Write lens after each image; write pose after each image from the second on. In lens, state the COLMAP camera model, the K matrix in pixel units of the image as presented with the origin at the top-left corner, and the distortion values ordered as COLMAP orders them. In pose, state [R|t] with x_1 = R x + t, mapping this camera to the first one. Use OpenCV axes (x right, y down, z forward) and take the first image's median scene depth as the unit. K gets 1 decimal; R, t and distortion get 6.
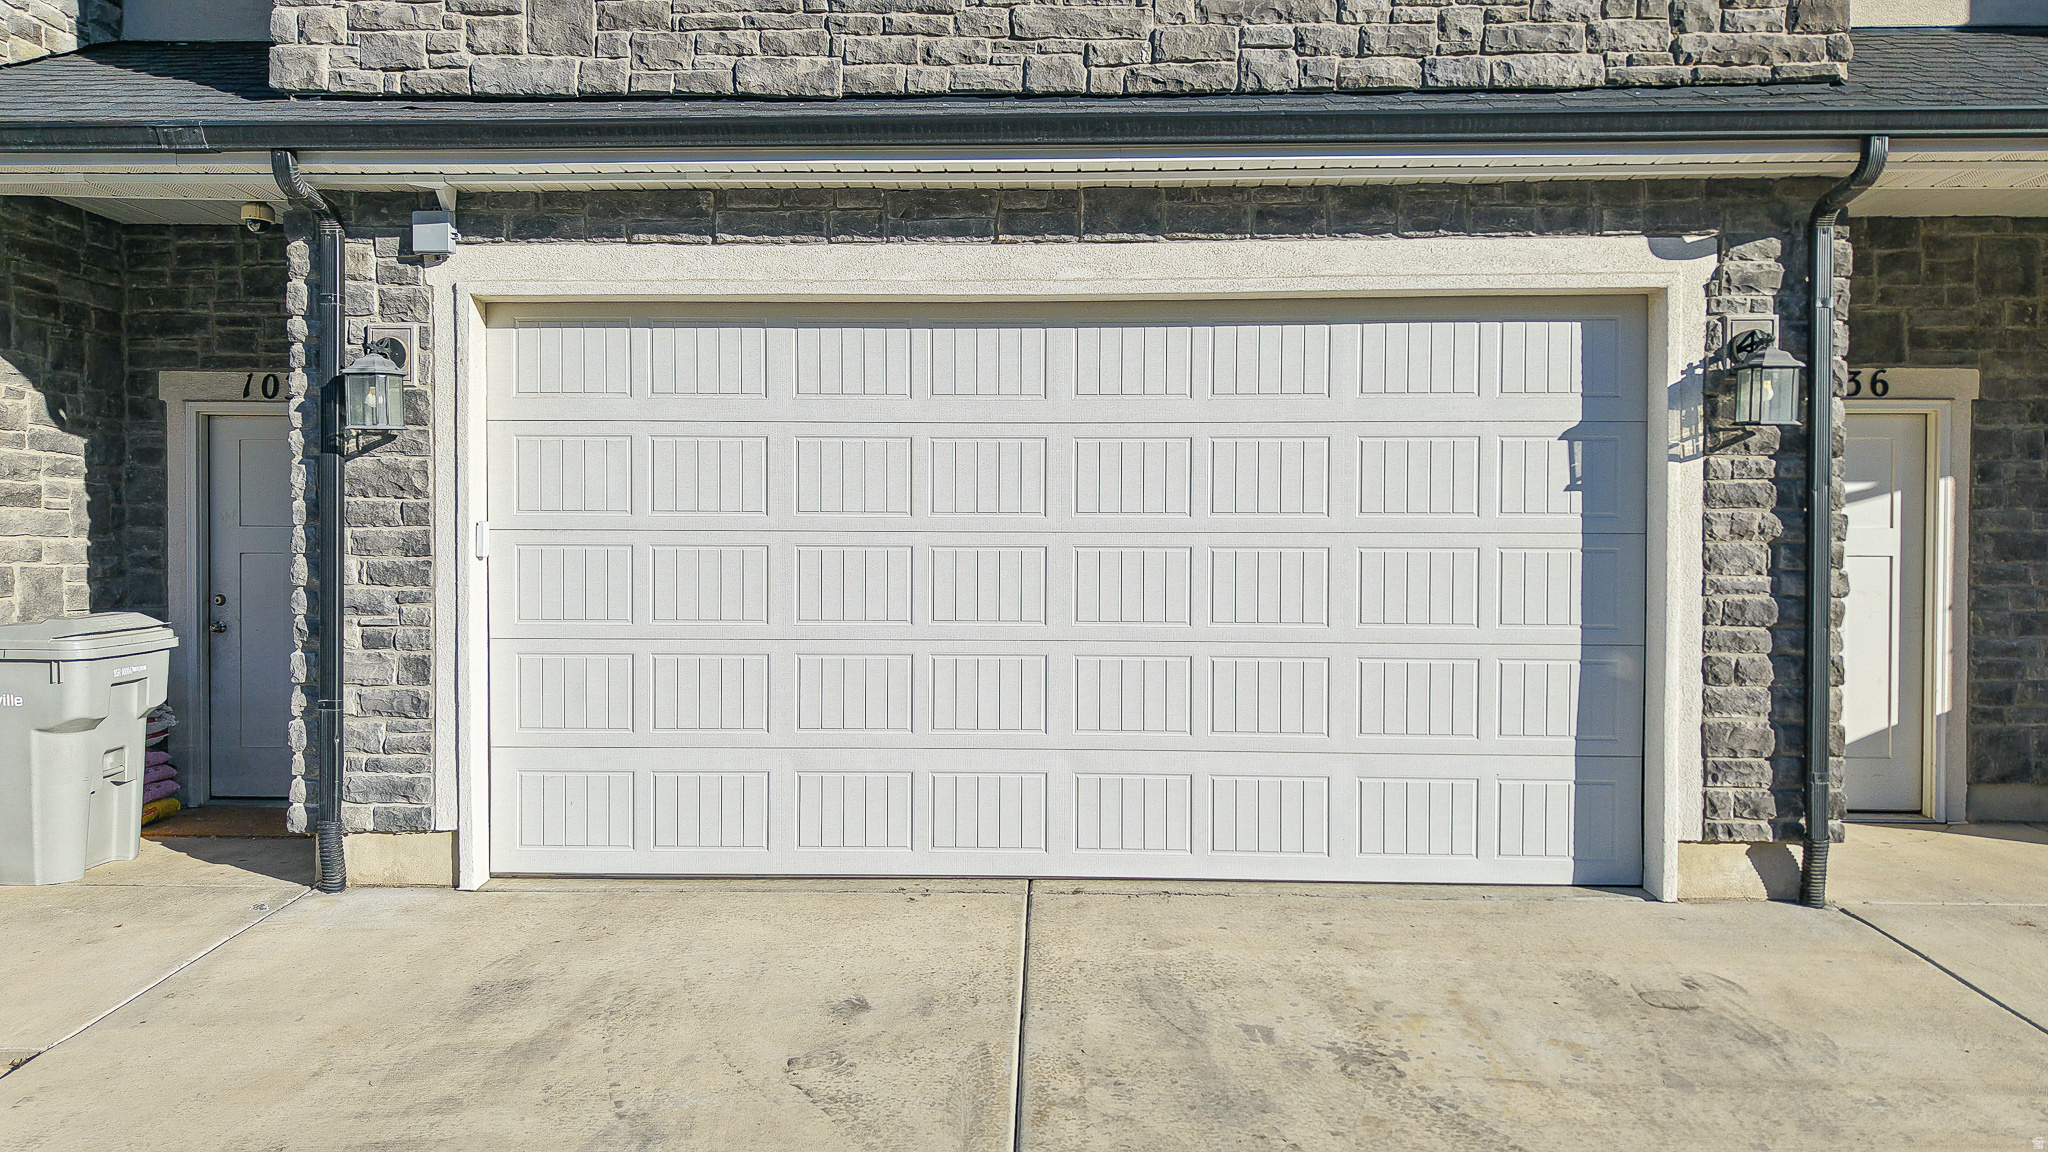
lens RADIAL K [[1433.7, 0, 1019.7], [0, 1433.7, 575.4], [0, 0, 1]] dist [0.026513, -0.039183]
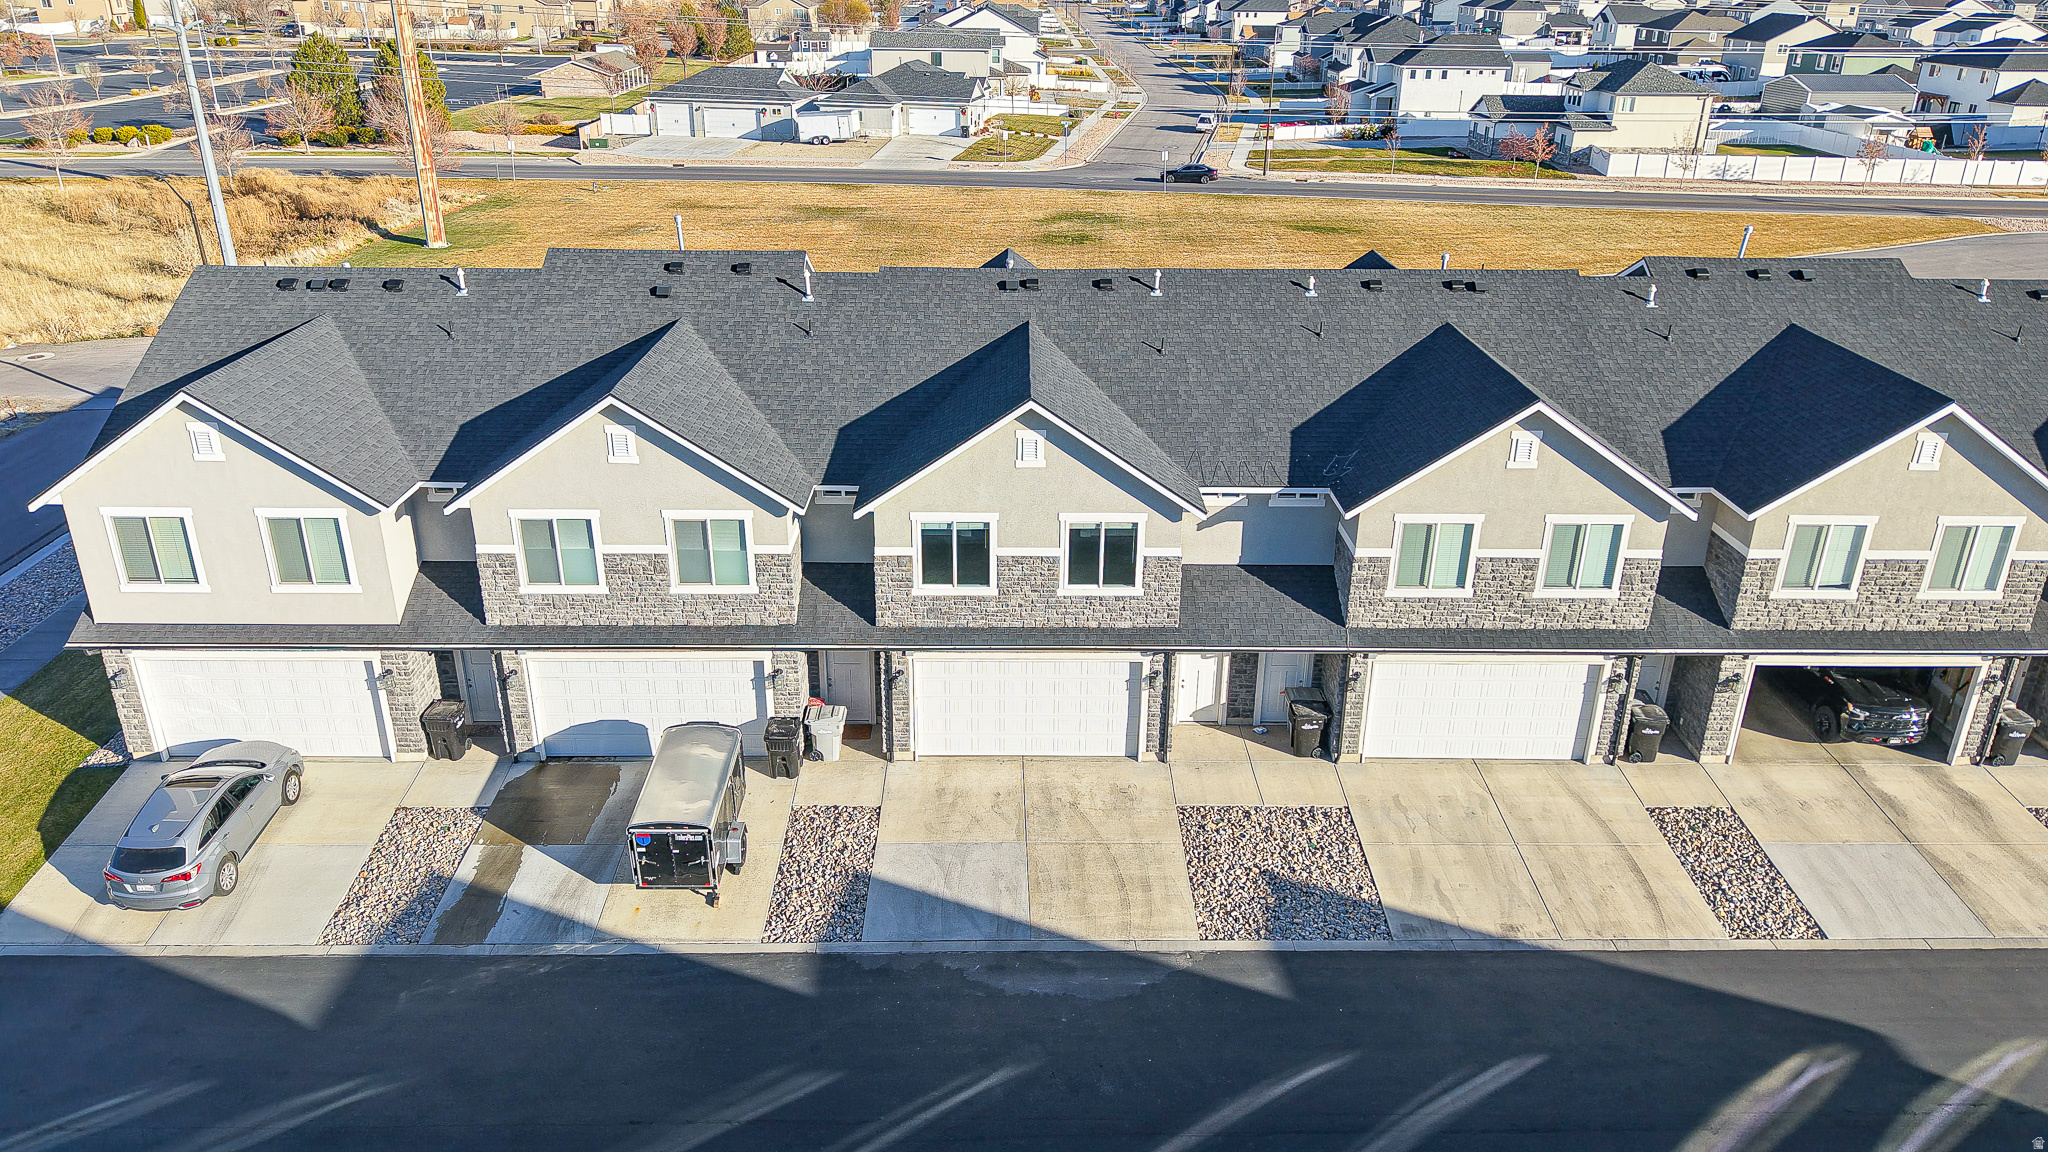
lens RADIAL K [[1433.7, 0, 1018.7], [0, 1433.7, 540.5], [0, 0, 1]] dist [0.026513, -0.039183]
pose [[0.999052, -0.009554, 0.042466, -0.231017], [-0.006698, 0.930252, 0.366859, -2.538236], [-0.043009, -0.366796, 0.929307, -3.716309]]
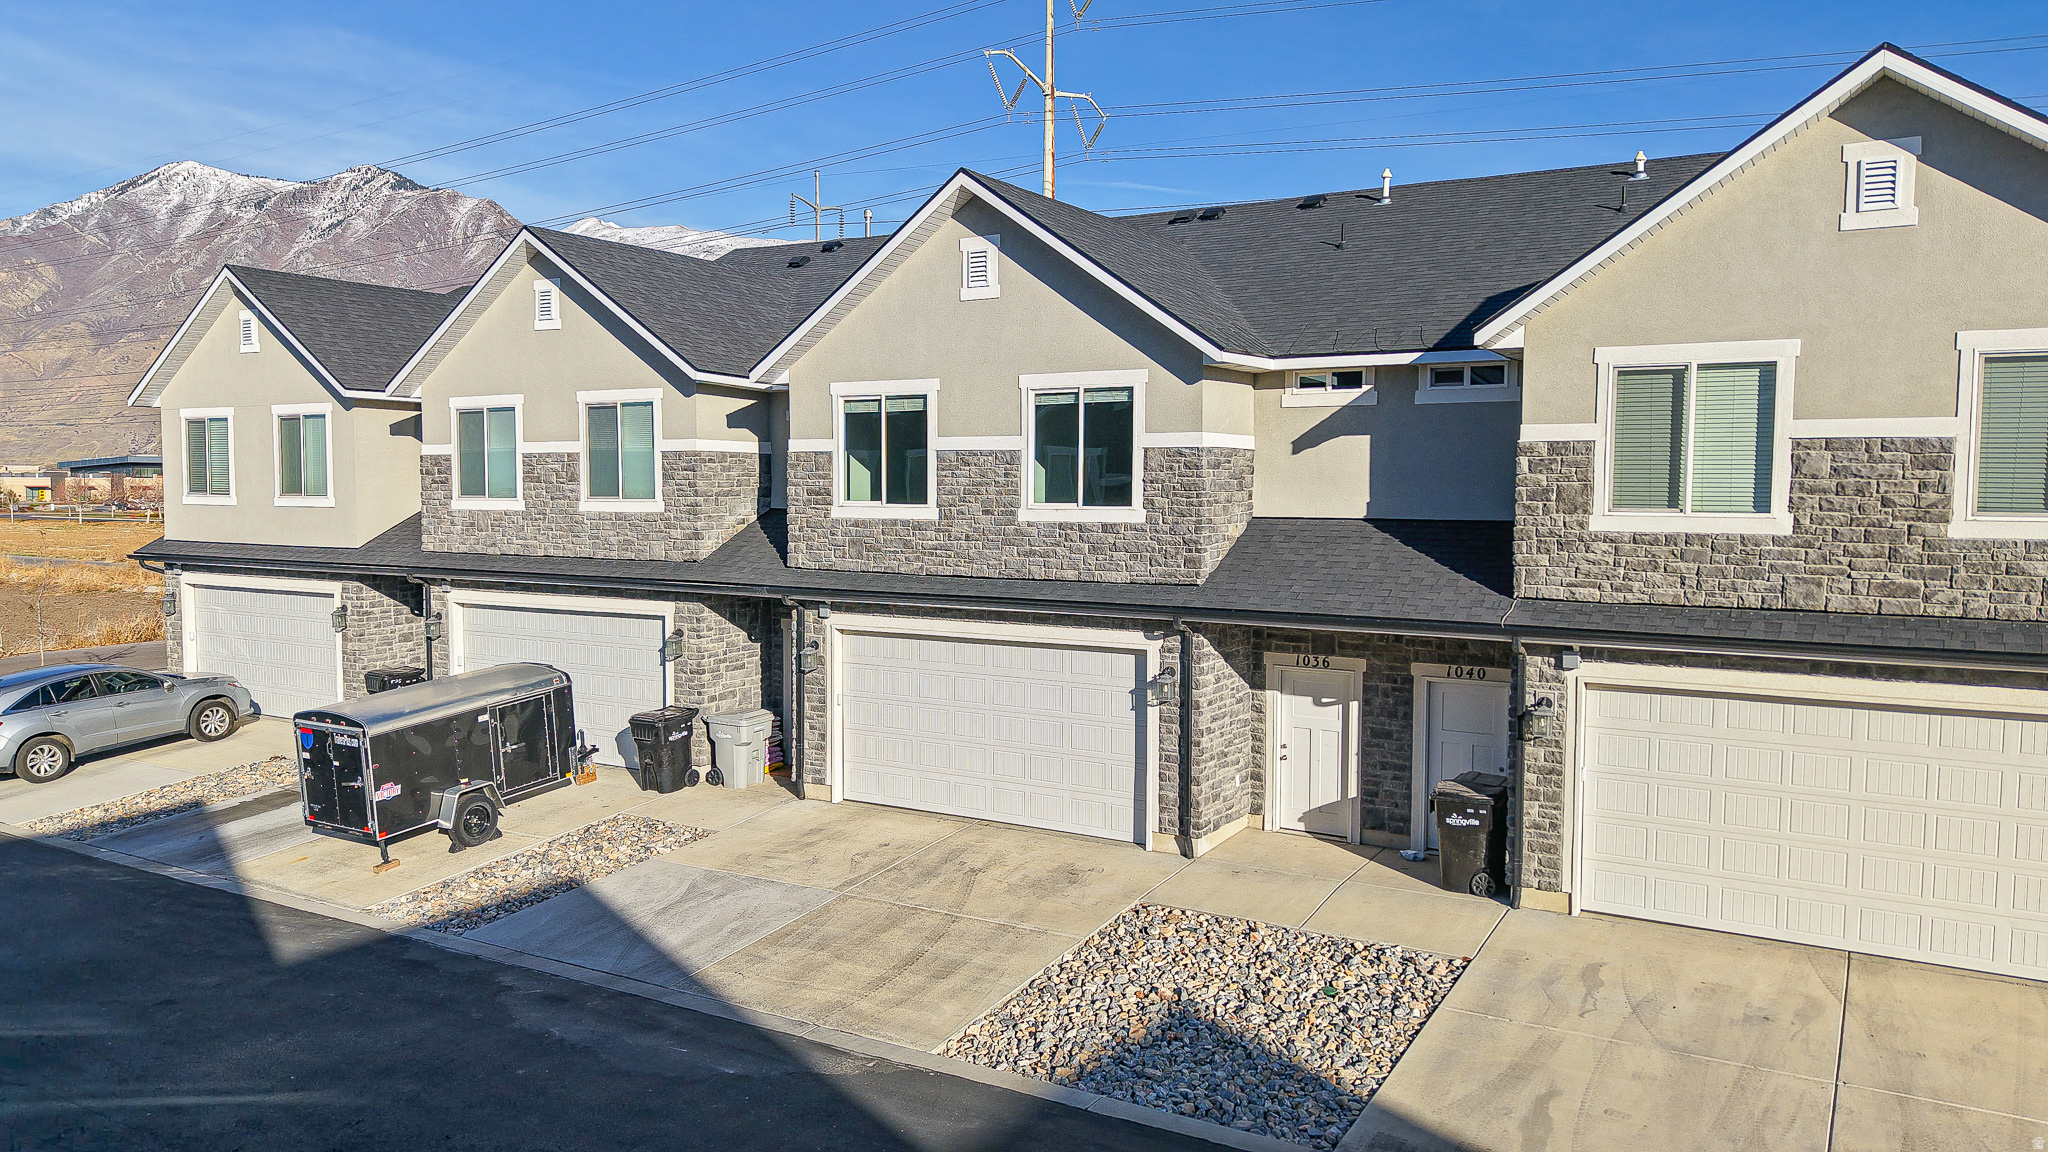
lens RADIAL K [[1433.7, 0, 1018.9], [0, 1433.7, 547.3], [0, 0, 1]] dist [0.026513, -0.039183]
pose [[0.868610, 0.022850, -0.494969, 1.685632], [-0.008081, 0.999457, 0.031957, -0.504289], [0.495430, -0.023758, 0.868323, -1.734862]]
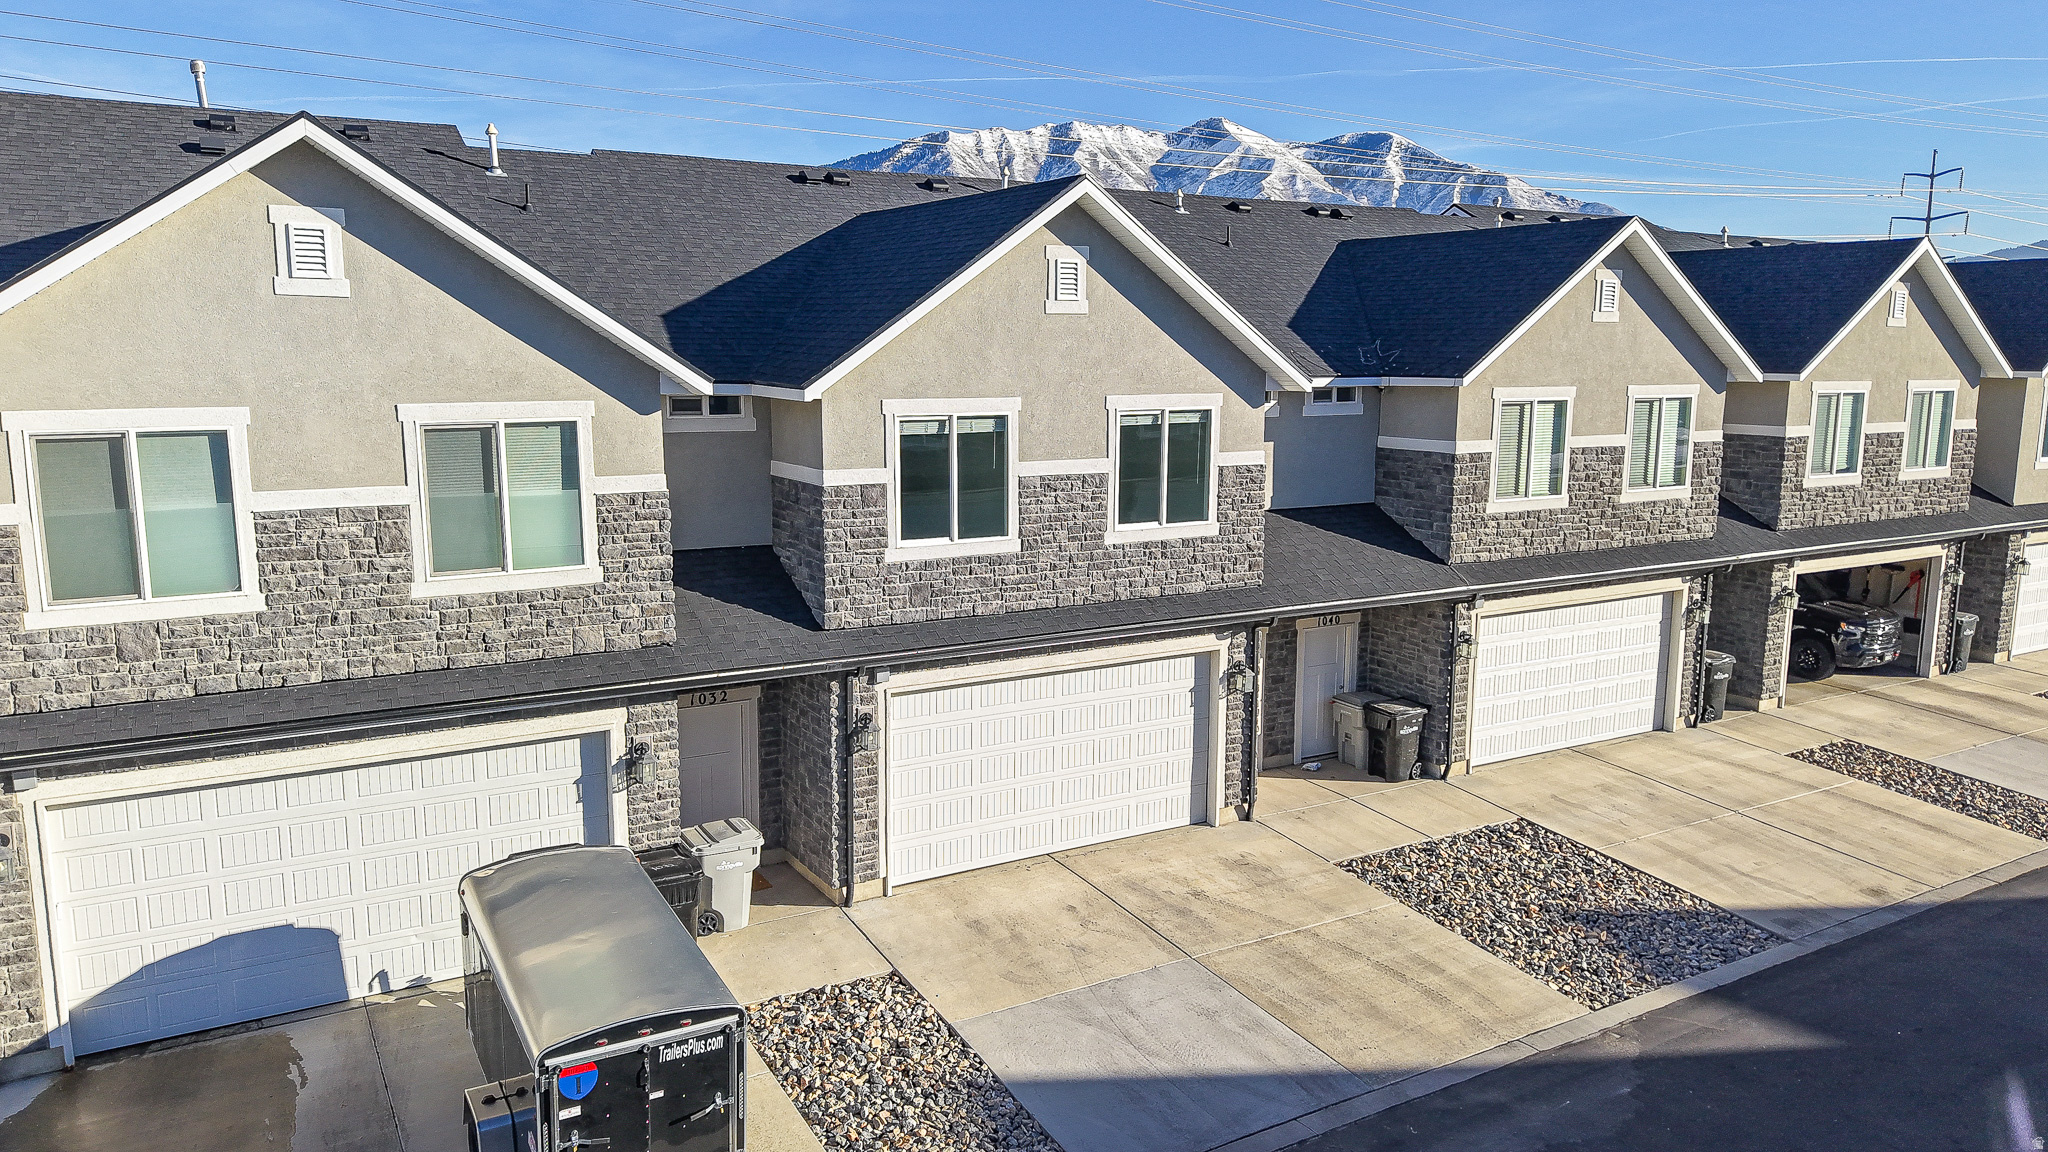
lens RADIAL K [[1433.7, 0, 1018.6], [0, 1433.7, 547.0], [0, 0, 1]] dist [0.026513, -0.039183]
pose [[0.841992, -0.073202, 0.534500, -1.683285], [0.003320, 0.991436, 0.130551, -0.860657], [-0.539479, -0.108149, 0.835024, -1.483039]]
